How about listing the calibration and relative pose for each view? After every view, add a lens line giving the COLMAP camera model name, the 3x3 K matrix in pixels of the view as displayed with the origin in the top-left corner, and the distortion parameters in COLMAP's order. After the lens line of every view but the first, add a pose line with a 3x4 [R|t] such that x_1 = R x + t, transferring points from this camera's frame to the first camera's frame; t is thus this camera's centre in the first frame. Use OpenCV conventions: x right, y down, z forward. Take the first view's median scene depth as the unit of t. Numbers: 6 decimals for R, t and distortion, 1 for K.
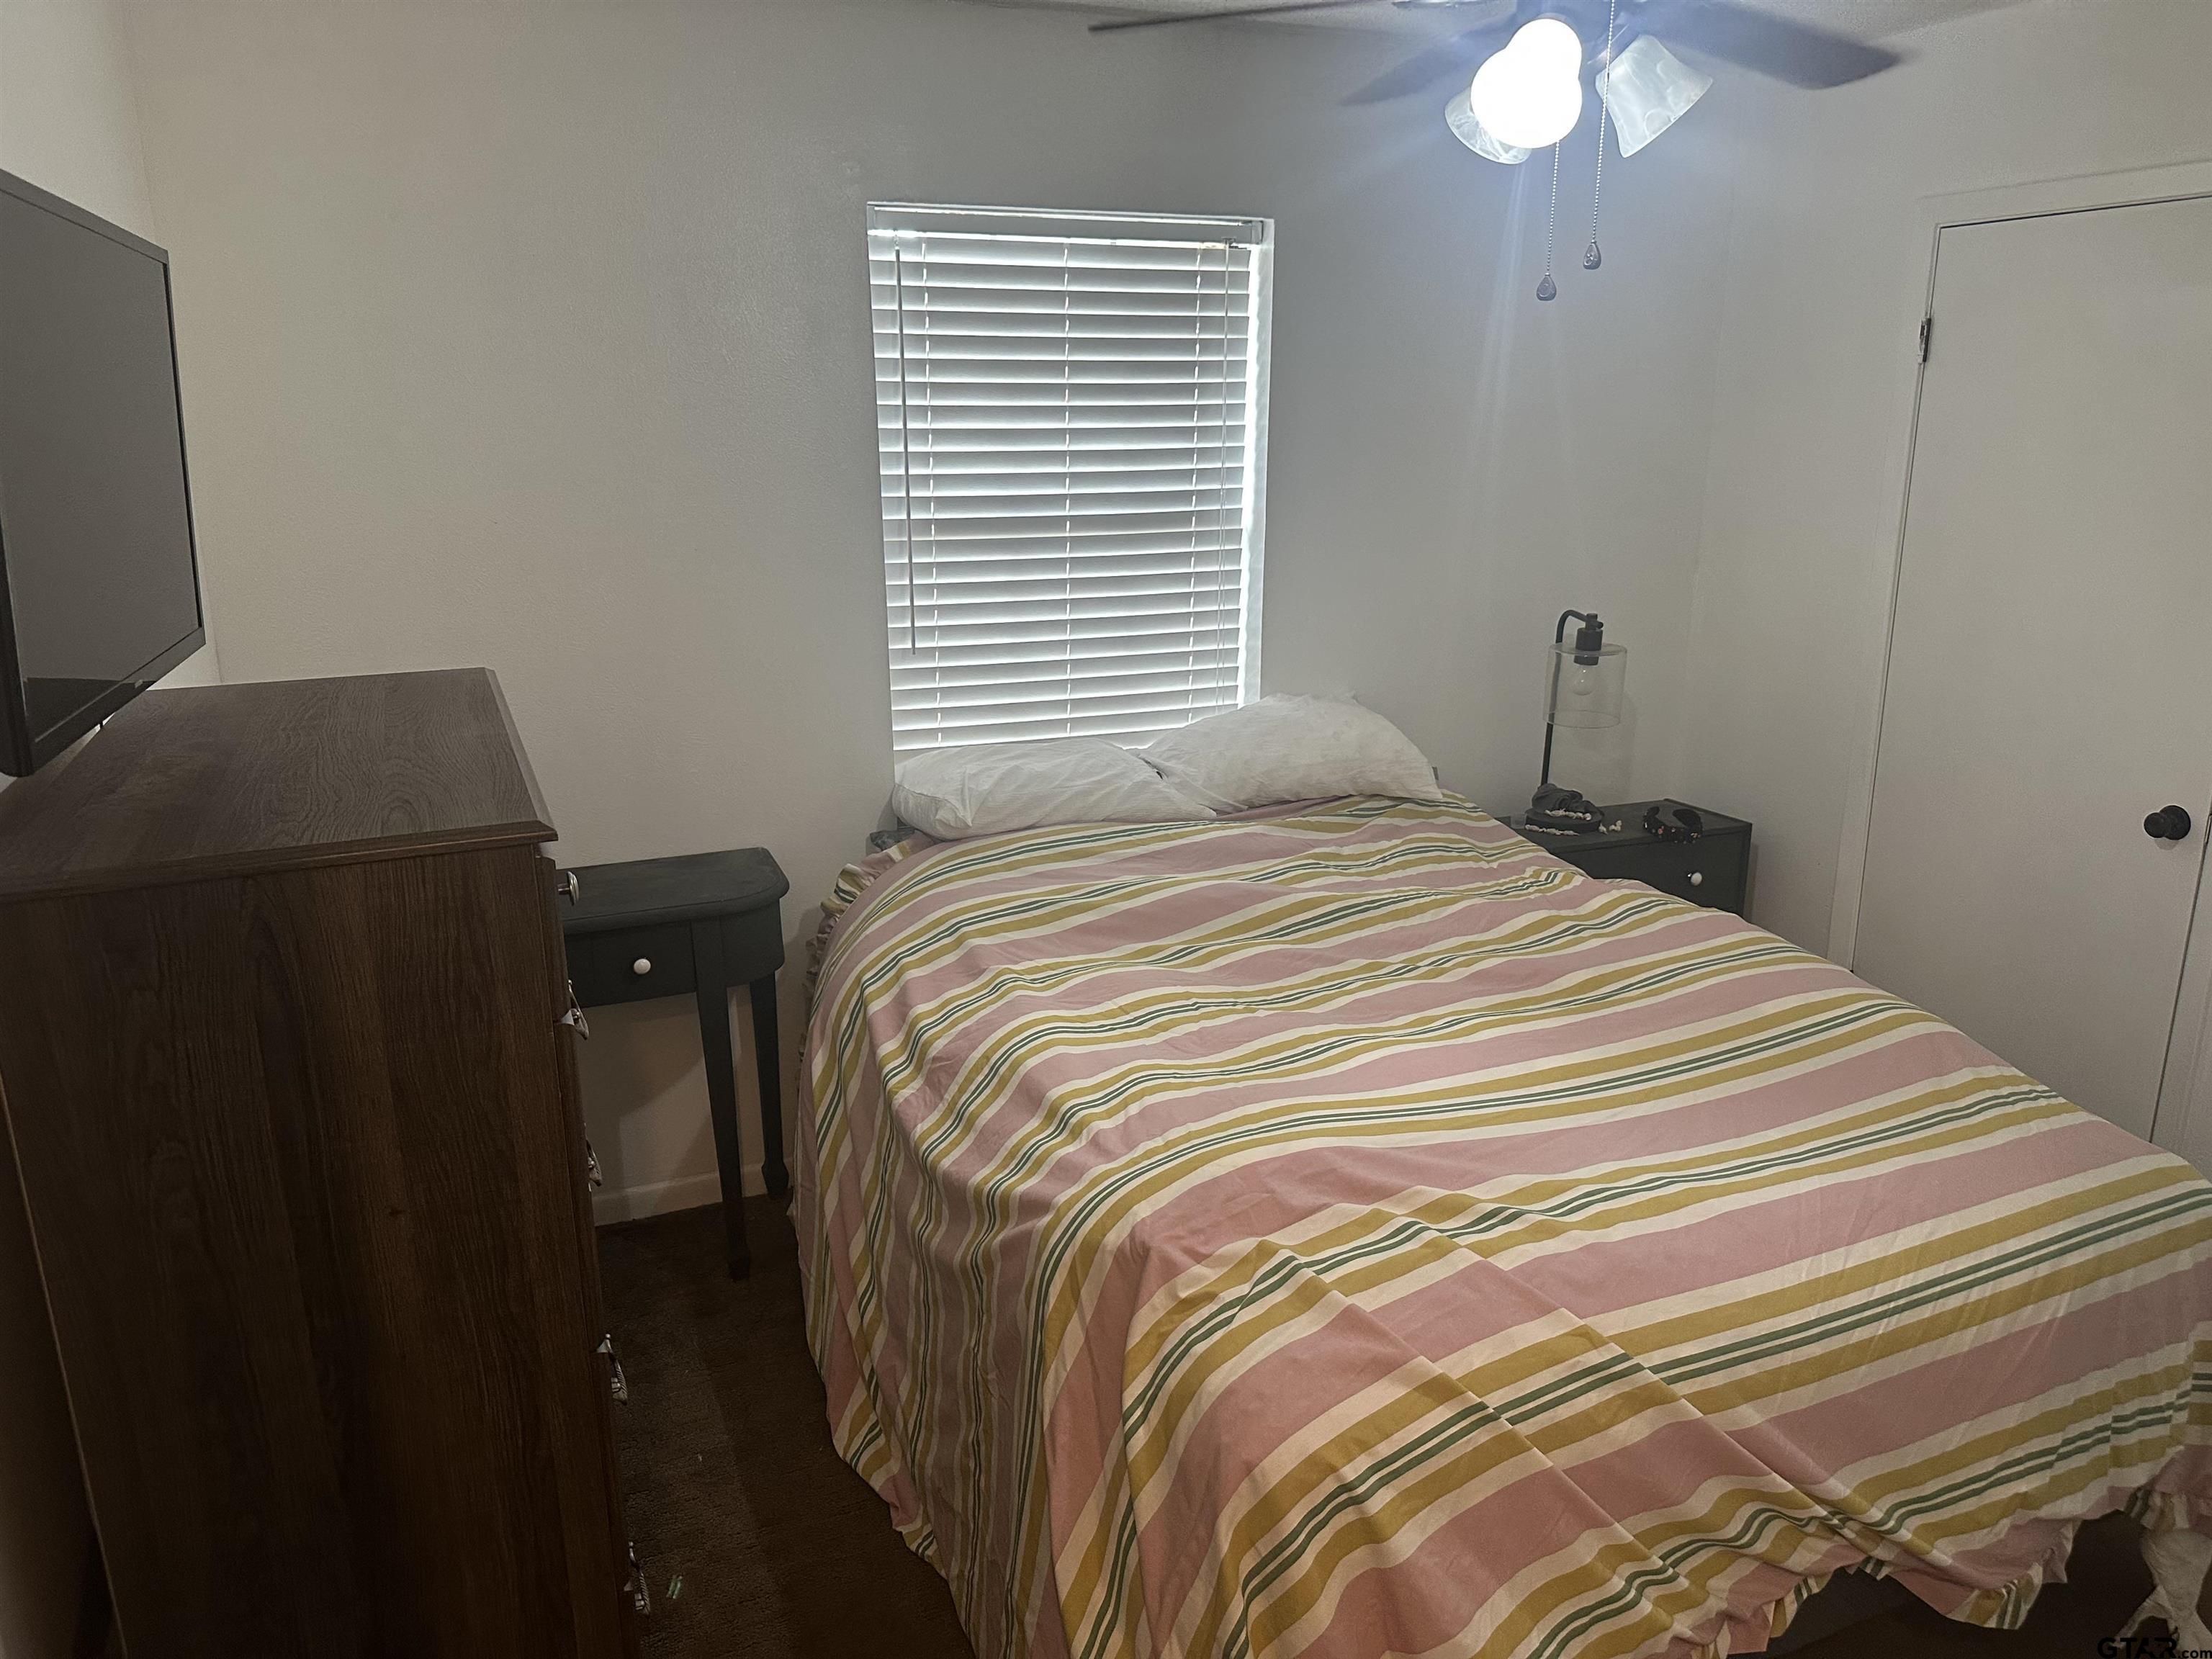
lens RADIAL K [[1551.4, 0, 1106.0], [0, 1551.4, 829.5], [0, 0, 1]] dist [0.092661, -0.098414]
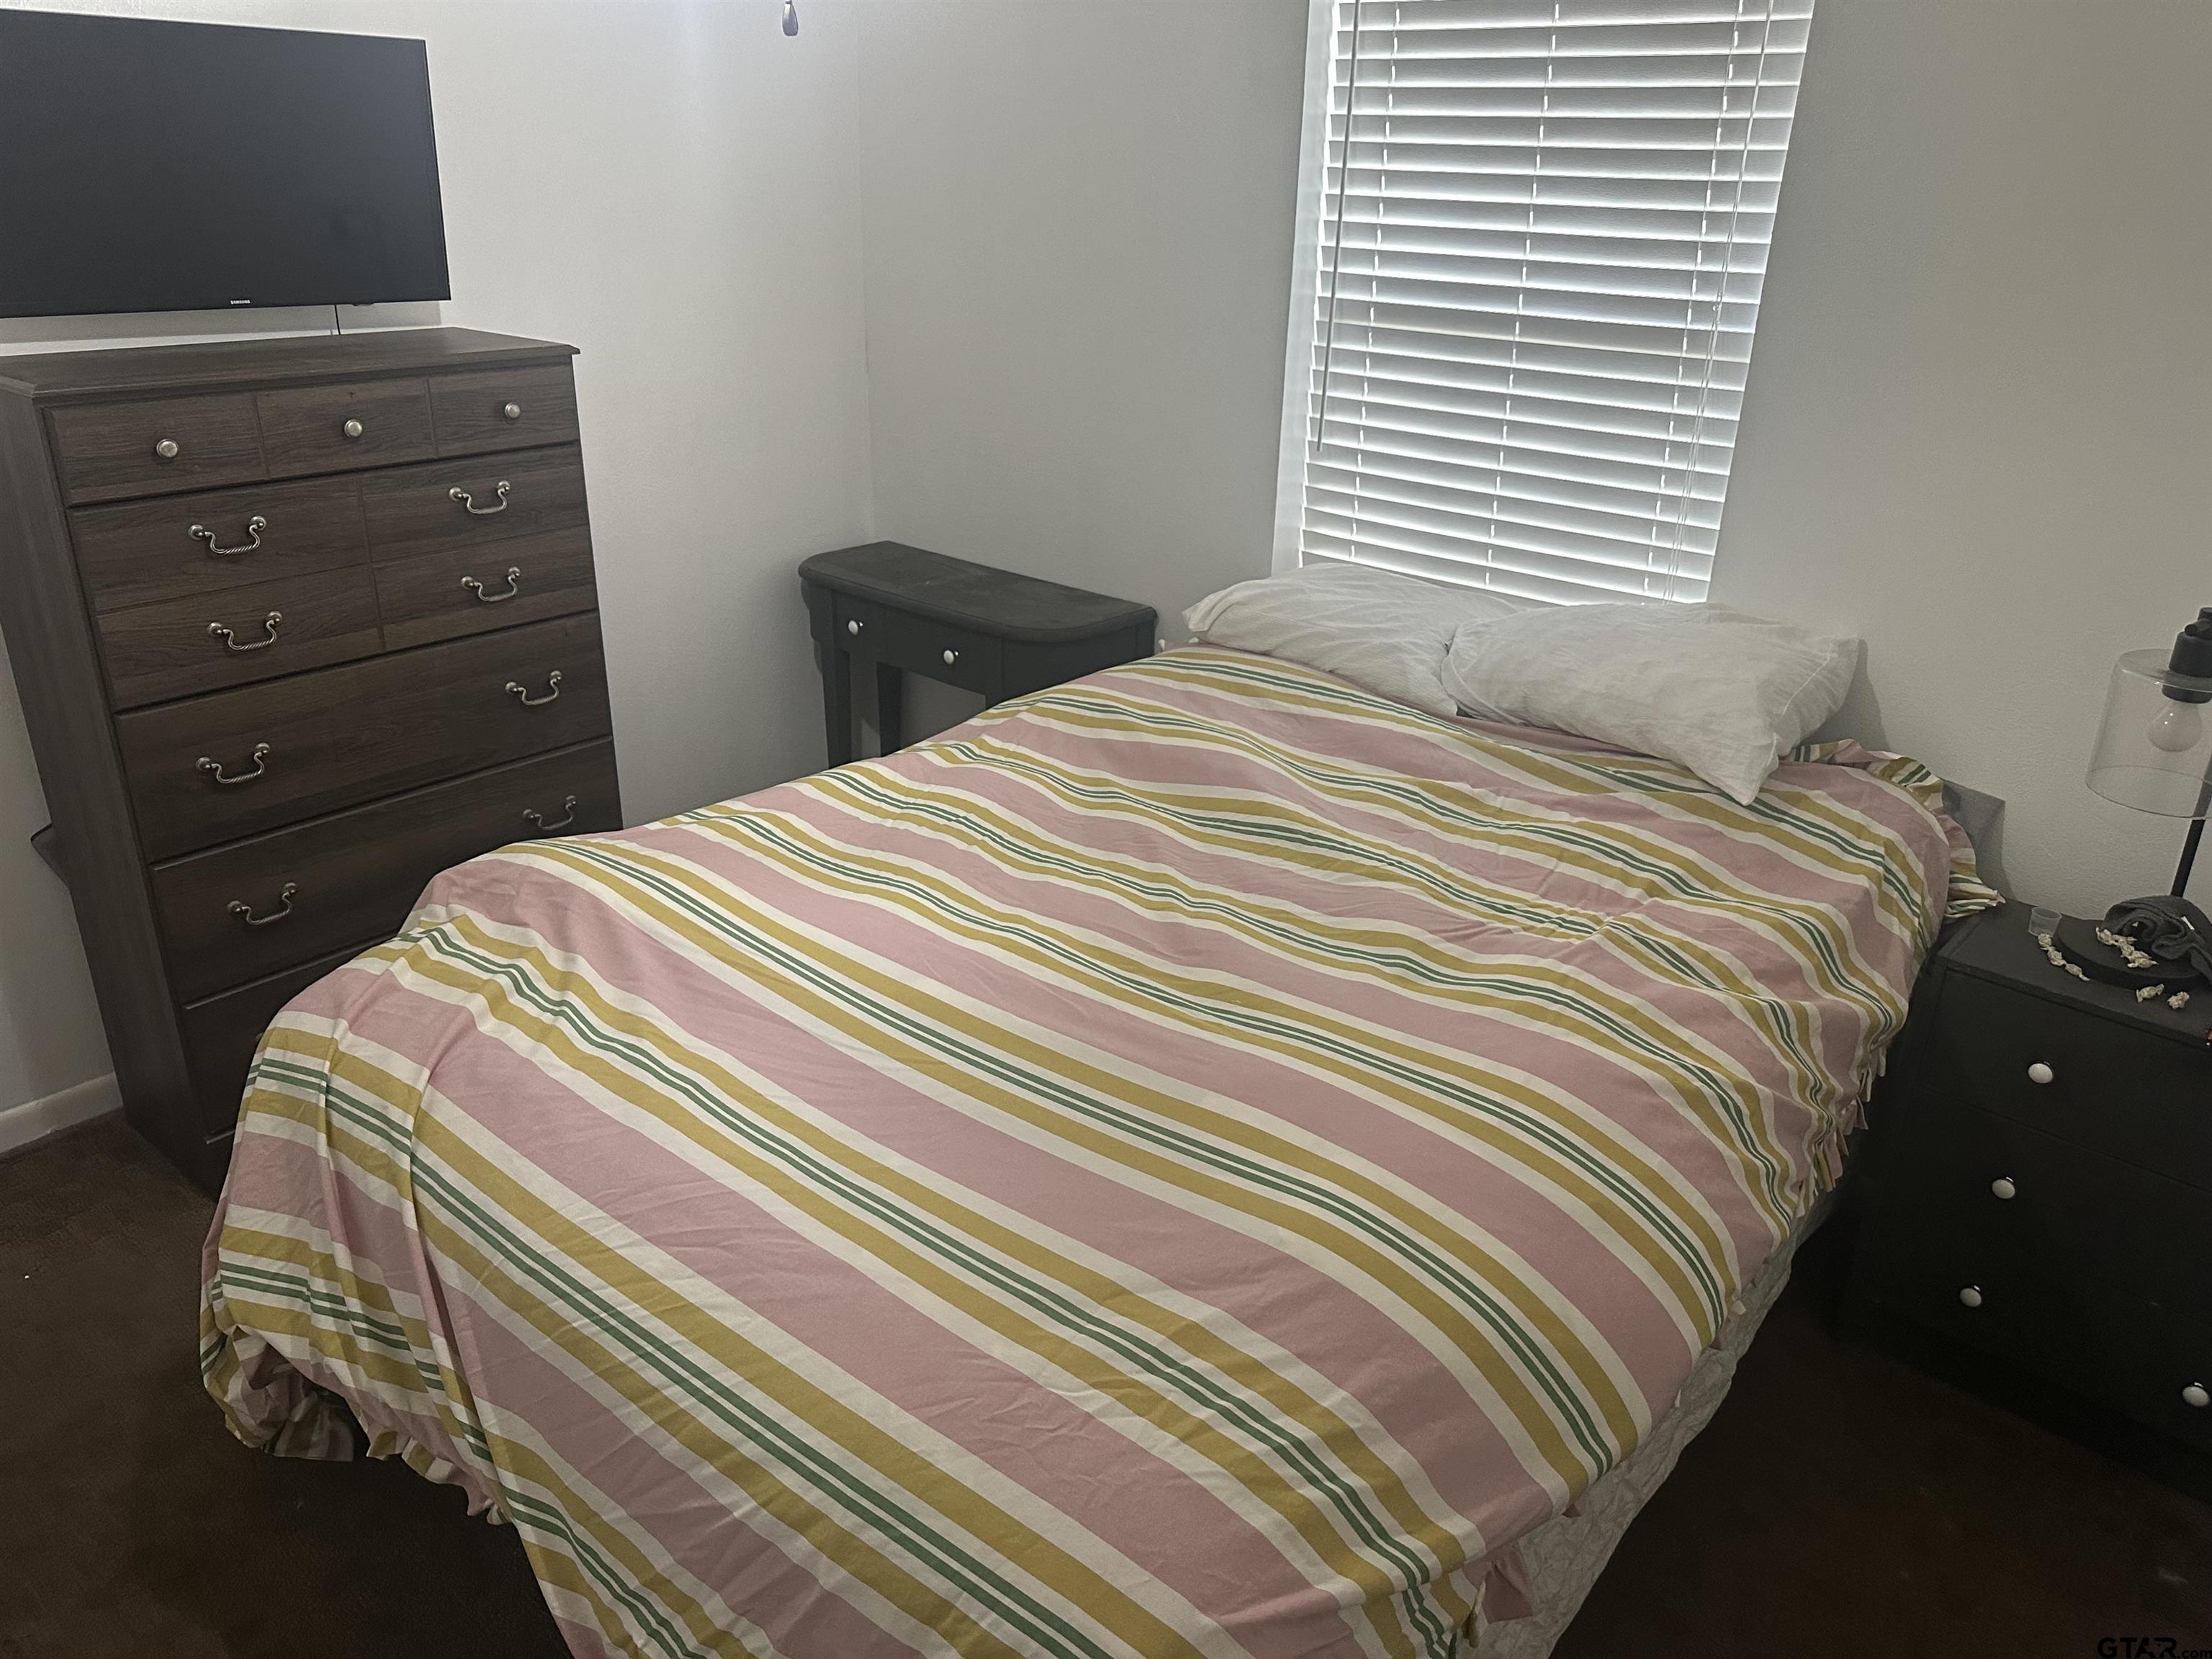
lens RADIAL K [[1580.7, 0, 1106.0], [0, 1580.7, 829.5], [0, 0, 1]] dist [0.049032, -0.162361]
pose [[0.440218, 0.359488, -0.822786, 0.717621], [-0.262847, 0.927806, 0.264742, -0.128043], [0.858557, 0.099722, 0.502927, 0.476158]]
